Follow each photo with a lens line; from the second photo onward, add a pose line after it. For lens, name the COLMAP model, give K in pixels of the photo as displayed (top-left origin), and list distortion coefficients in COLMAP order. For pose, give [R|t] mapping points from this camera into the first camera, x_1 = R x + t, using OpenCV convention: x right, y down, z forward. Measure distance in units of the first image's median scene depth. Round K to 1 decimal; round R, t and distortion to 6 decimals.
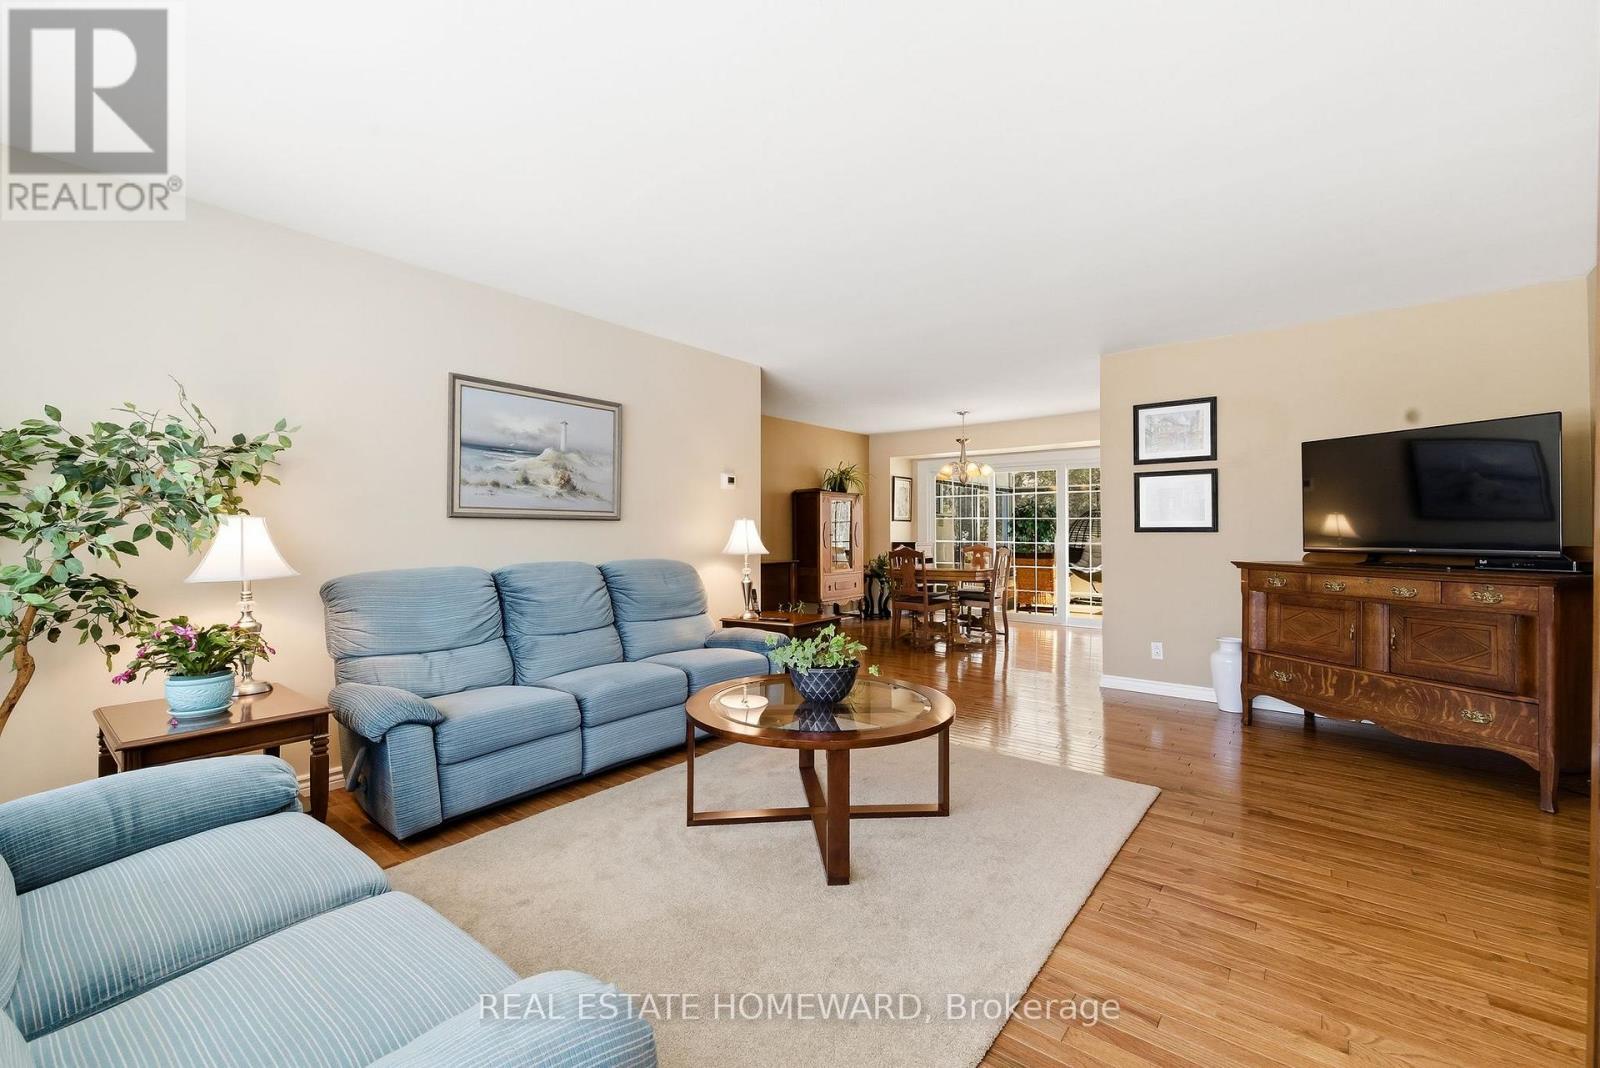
lens RADIAL K [[671.2, 0, 798.7], [0, 671.2, 527.1], [0, 0, 1]] dist [0.001571, 0.000089]
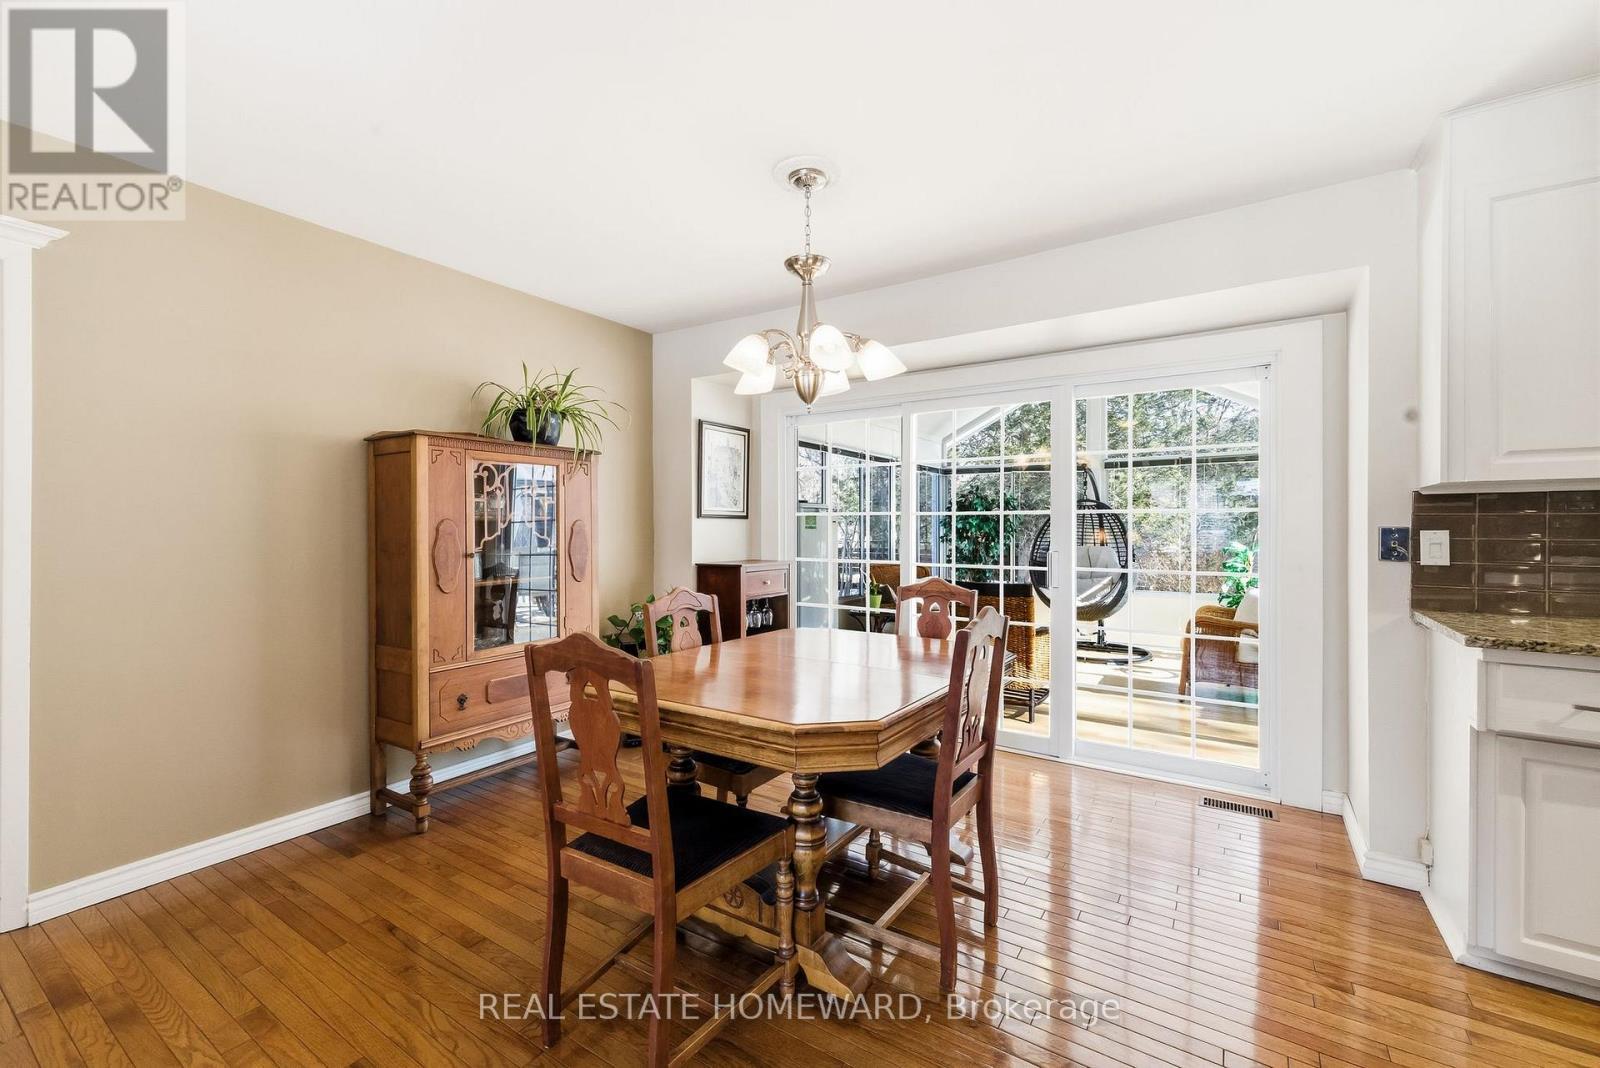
lens RADIAL K [[666.7, 0, 803.4], [0, 666.7, 533.7], [0, 0, 1]] dist [0.008358, -0.002246]
pose [[0.994873, -0.002691, 0.101099, 0.165396], [0.001351, 0.999910, 0.013321, -0.003796], [-0.101126, -0.013117, 0.994787, 0.534124]]
